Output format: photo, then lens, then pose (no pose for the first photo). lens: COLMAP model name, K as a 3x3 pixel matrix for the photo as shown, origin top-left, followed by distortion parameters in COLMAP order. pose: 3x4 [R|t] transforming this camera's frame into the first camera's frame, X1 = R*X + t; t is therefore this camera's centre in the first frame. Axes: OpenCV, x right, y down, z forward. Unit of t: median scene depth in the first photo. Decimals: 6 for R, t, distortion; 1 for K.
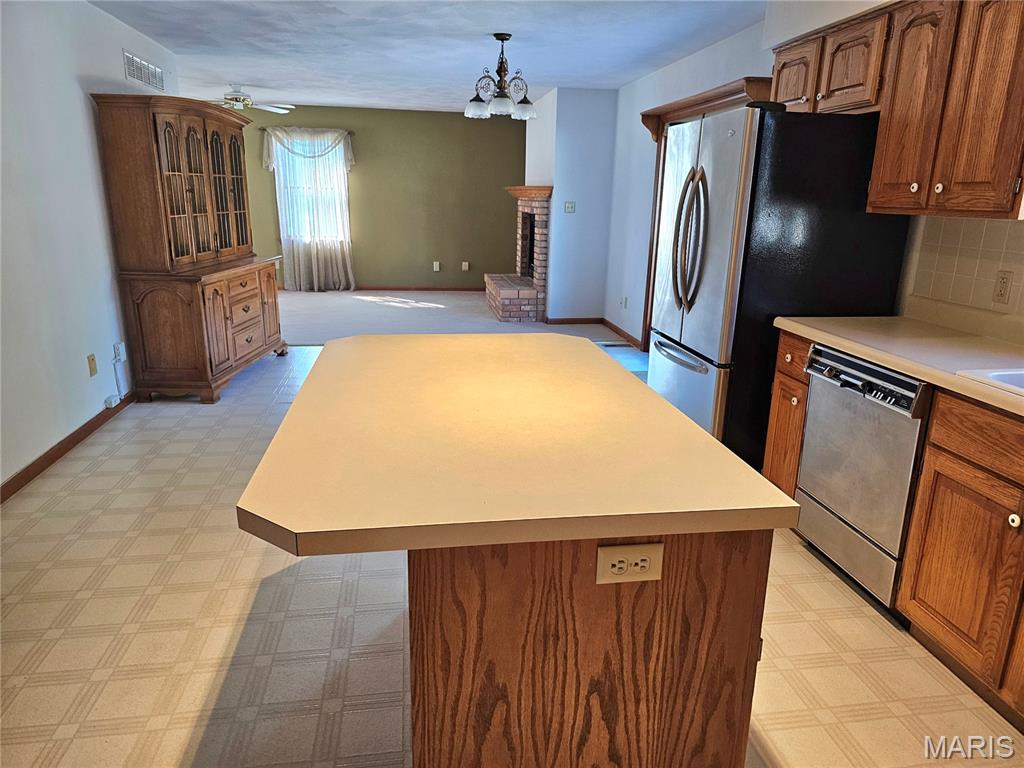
lens RADIAL K [[682.0, 0, 512.0], [0, 682.0, 384.0], [0, 0, 1]] dist [0.028893, -0.036669]
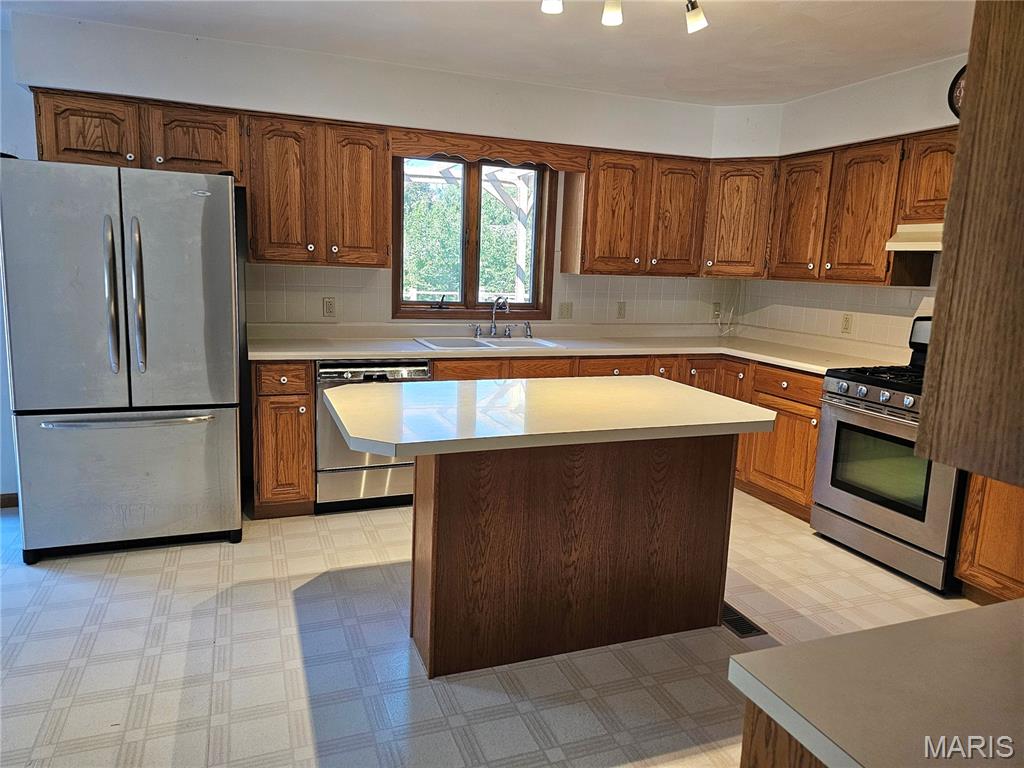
lens RADIAL K [[679.7, 0, 509.2], [0, 679.7, 364.6], [0, 0, 1]] dist [0.001290, 0.000082]
pose [[-0.212839, -0.171848, 0.961856, -0.977559], [0.216745, 0.951583, 0.217974, -0.276577], [-0.952744, 0.254871, -0.165287, 0.909880]]
